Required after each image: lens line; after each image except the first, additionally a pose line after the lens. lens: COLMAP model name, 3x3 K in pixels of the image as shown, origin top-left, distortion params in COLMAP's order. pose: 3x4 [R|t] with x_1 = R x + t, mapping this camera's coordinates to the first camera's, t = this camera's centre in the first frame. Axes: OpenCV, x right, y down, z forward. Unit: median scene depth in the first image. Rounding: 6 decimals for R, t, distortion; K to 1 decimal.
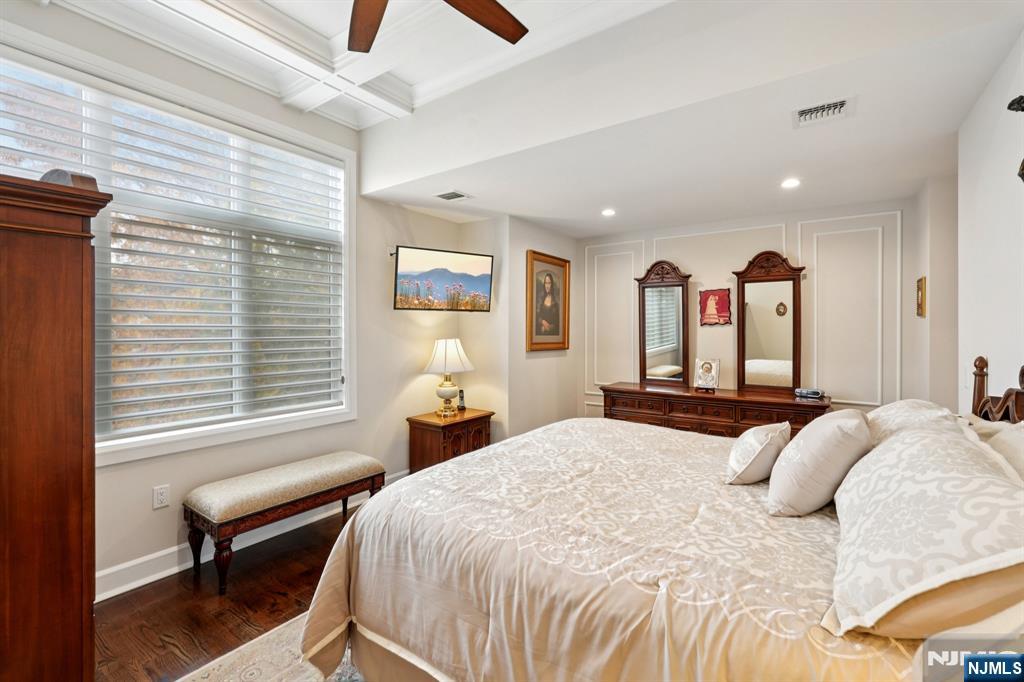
lens RADIAL K [[456.2, 0, 510.1], [0, 456.2, 332.2], [0, 0, 1]] dist [-0.016317, 0.005490]
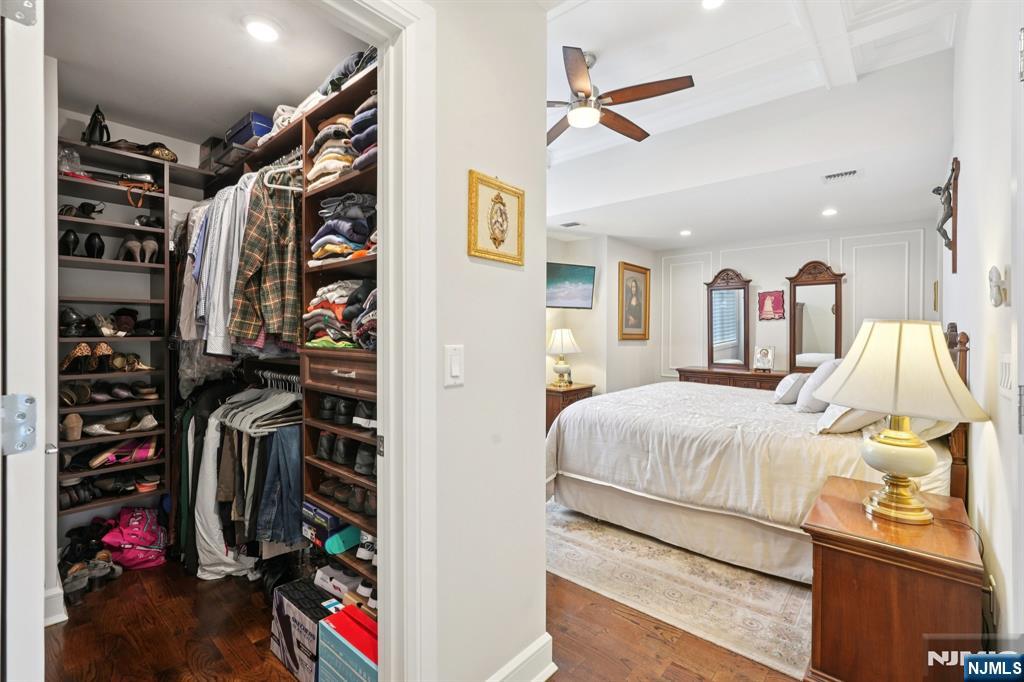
lens RADIAL K [[456.2, 0, 513.3], [0, 456.2, 335.2], [0, 0, 1]] dist [-0.016317, 0.005490]
pose [[0.994819, 0.004937, -0.101542, -0.144553], [-0.004855, 0.999988, 0.001054, 0.032299], [0.101546, -0.000555, 0.994831, -0.354467]]
